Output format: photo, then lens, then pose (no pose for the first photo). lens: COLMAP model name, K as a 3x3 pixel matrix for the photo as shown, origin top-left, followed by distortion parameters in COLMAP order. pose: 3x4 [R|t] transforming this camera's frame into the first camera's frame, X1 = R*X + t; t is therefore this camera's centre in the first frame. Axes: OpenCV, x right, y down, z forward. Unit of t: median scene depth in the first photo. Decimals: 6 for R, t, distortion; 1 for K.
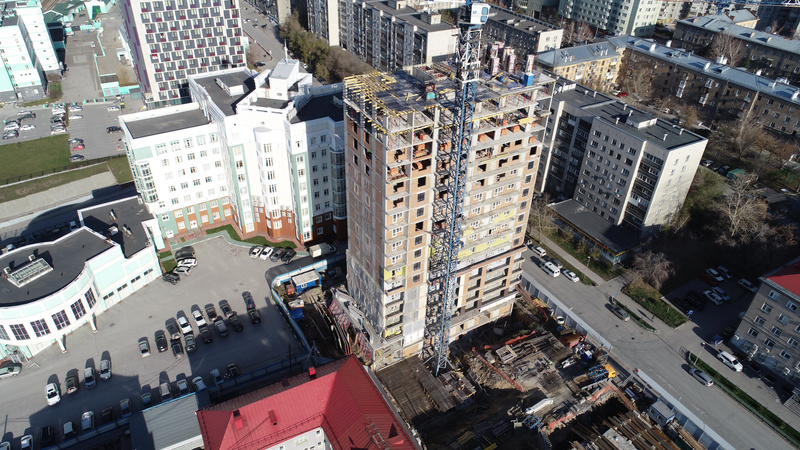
lens RADIAL K [[535.5, 0, 401.4], [0, 535.5, 227.9], [0, 0, 1]] dist [-0.008377, -0.002813]
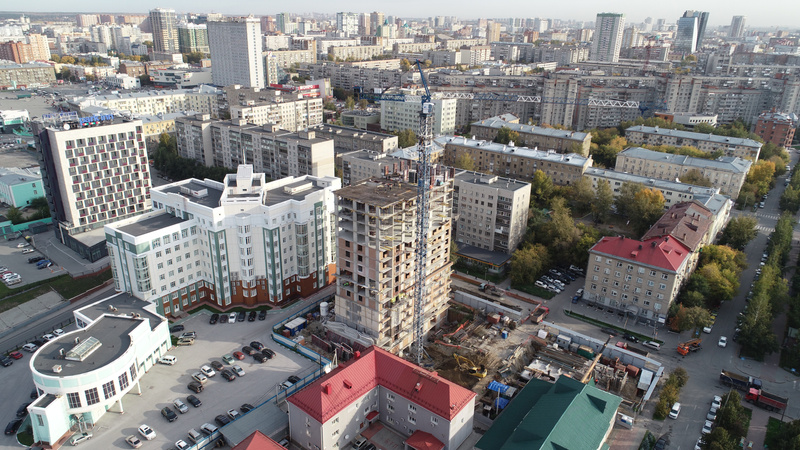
lens RADIAL K [[535.5, 0, 399.9], [0, 535.5, 227.7], [0, 0, 1]] dist [-0.008377, -0.002813]
pose [[0.922781, -0.146602, 0.356347, -0.353971], [0.223286, 0.957144, -0.184439, 0.160386], [-0.314037, 0.249764, 0.915969, -0.281100]]
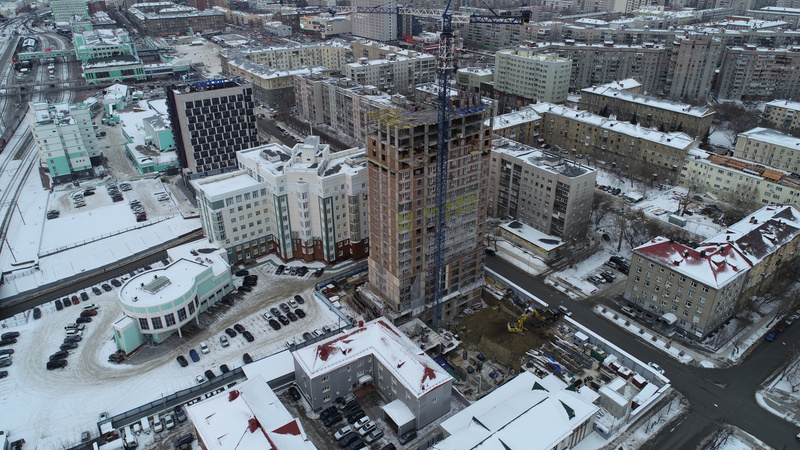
lens RADIAL K [[534.2, 0, 398.3], [0, 534.2, 221.0], [0, 0, 1]] dist [-0.006223, -0.000412]
pose [[0.994539, -0.073289, 0.074308, -0.105981], [0.082733, 0.987630, -0.133203, 0.128972], [-0.063627, 0.138623, 0.988299, -0.426433]]
